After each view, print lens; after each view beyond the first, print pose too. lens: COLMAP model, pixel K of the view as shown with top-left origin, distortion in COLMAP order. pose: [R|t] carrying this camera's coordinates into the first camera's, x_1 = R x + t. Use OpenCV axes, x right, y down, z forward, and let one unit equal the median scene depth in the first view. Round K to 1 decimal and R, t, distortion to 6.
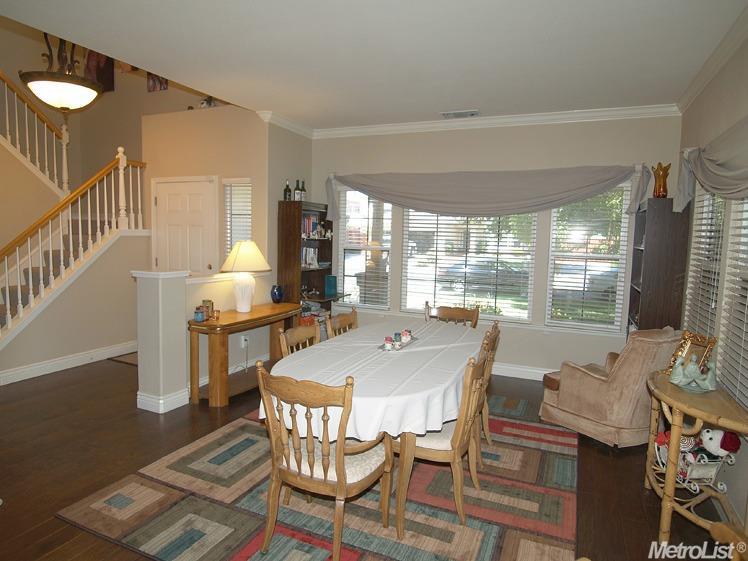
lens RADIAL K [[472.7, 0, 373.7], [0, 472.7, 282.9], [0, 0, 1]] dist [-0.032953, -0.000671]
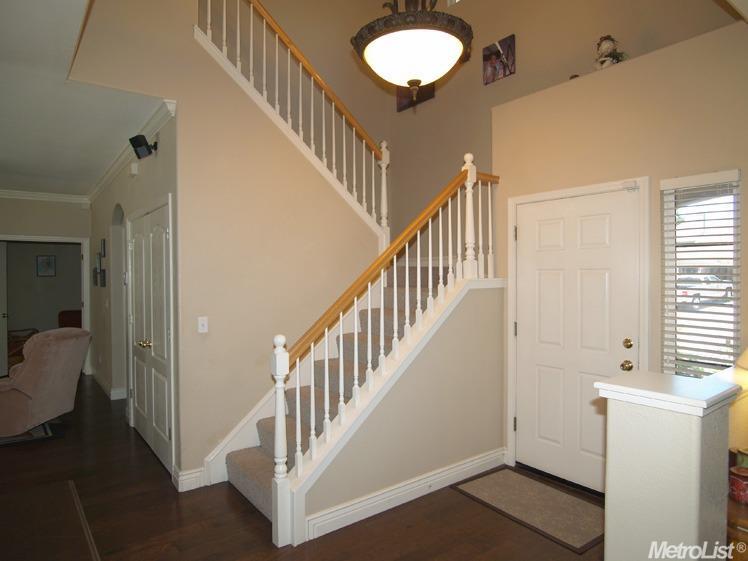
lens RADIAL K [[472.7, 0, 373.2], [0, 472.7, 277.8], [0, 0, 1]] dist [-0.032953, -0.000671]
pose [[0.873204, -0.028602, -0.486515, -0.337535], [-0.018306, 0.995647, -0.091389, -0.054080], [0.487011, 0.088708, 0.868879, 0.370303]]
